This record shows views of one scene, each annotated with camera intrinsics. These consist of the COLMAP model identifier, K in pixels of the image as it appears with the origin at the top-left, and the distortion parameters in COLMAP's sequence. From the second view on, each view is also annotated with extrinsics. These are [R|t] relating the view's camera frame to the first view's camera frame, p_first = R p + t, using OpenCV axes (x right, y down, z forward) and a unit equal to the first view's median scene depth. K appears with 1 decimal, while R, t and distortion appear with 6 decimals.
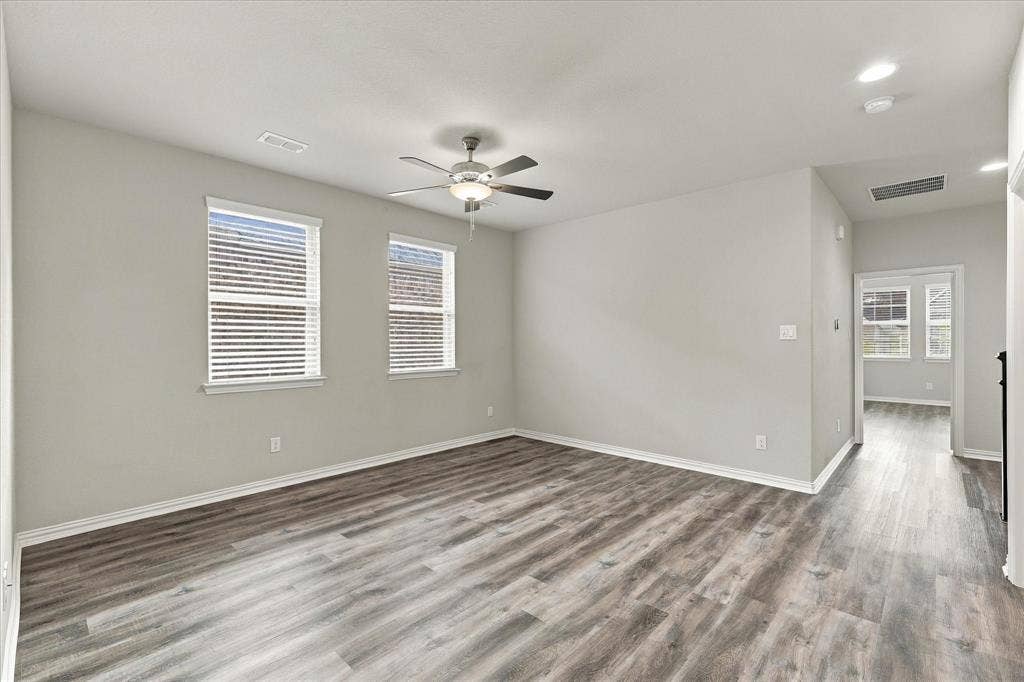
lens RADIAL K [[451.1, 0, 508.2], [0, 451.1, 338.8], [0, 0, 1]] dist [0.010241, 0.000138]
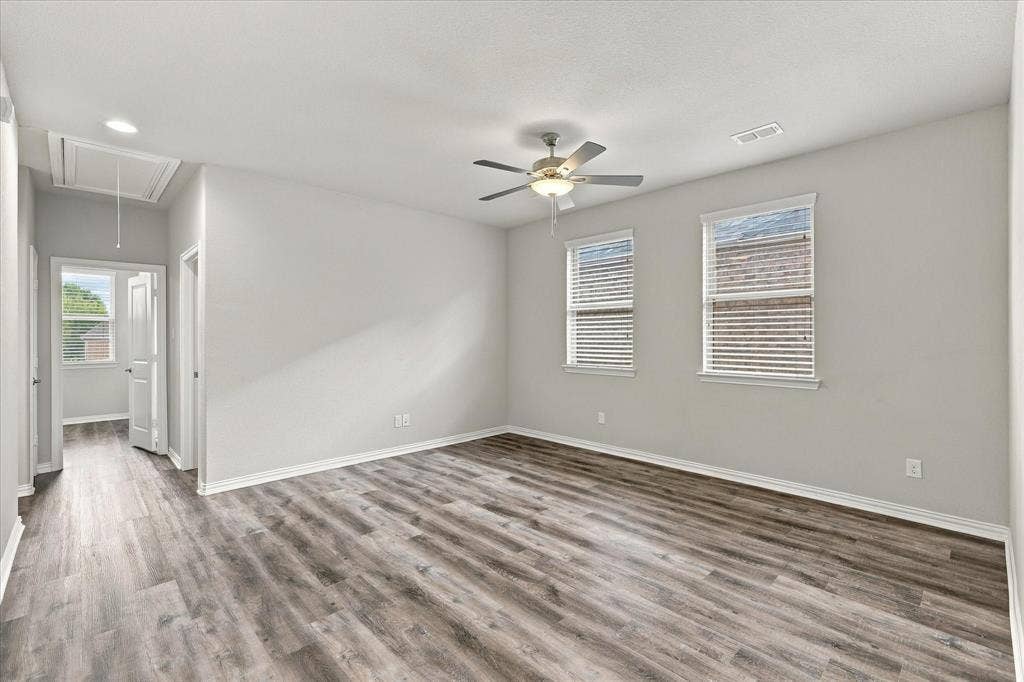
lens RADIAL K [[451.1, 0, 515.7], [0, 451.1, 335.9], [0, 0, 1]] dist [0.010241, 0.000138]
pose [[-0.044018, -0.000336, -0.999031, 0.888724], [0.008209, 0.999966, -0.000698, 0.000233], [0.998997, -0.008232, -0.044014, 0.937322]]
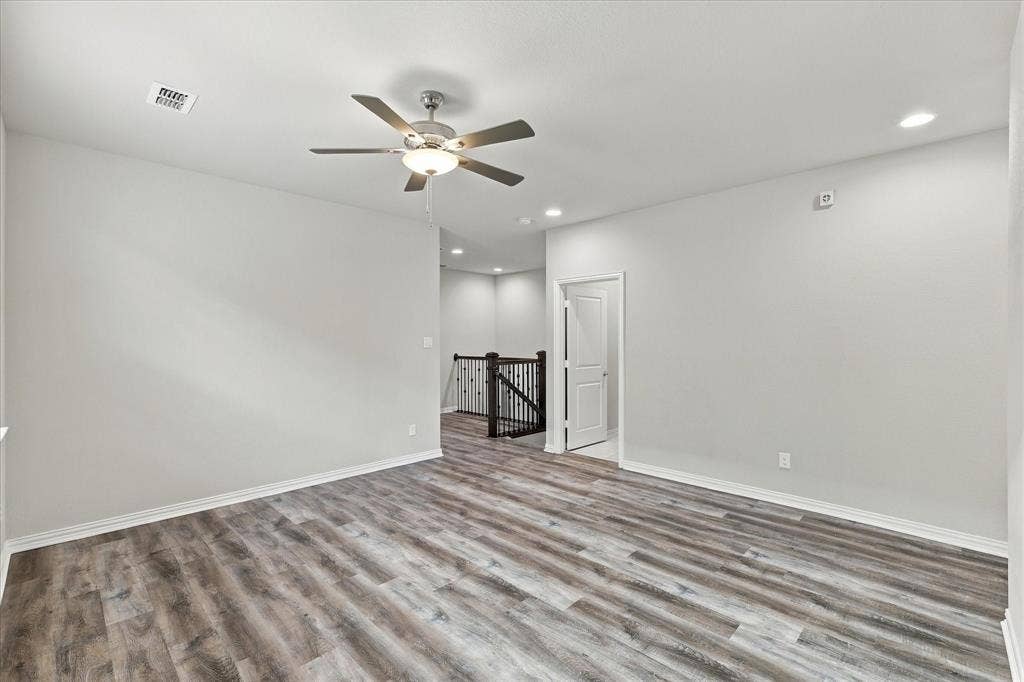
lens RADIAL K [[451.1, 0, 515.9], [0, 451.1, 344.4], [0, 0, 1]] dist [0.010241, 0.000138]
pose [[0.013972, -0.007216, 0.999876, -0.818094], [-0.003766, 0.999966, 0.007269, -0.022860], [-0.999895, -0.003867, 0.013944, 0.823929]]
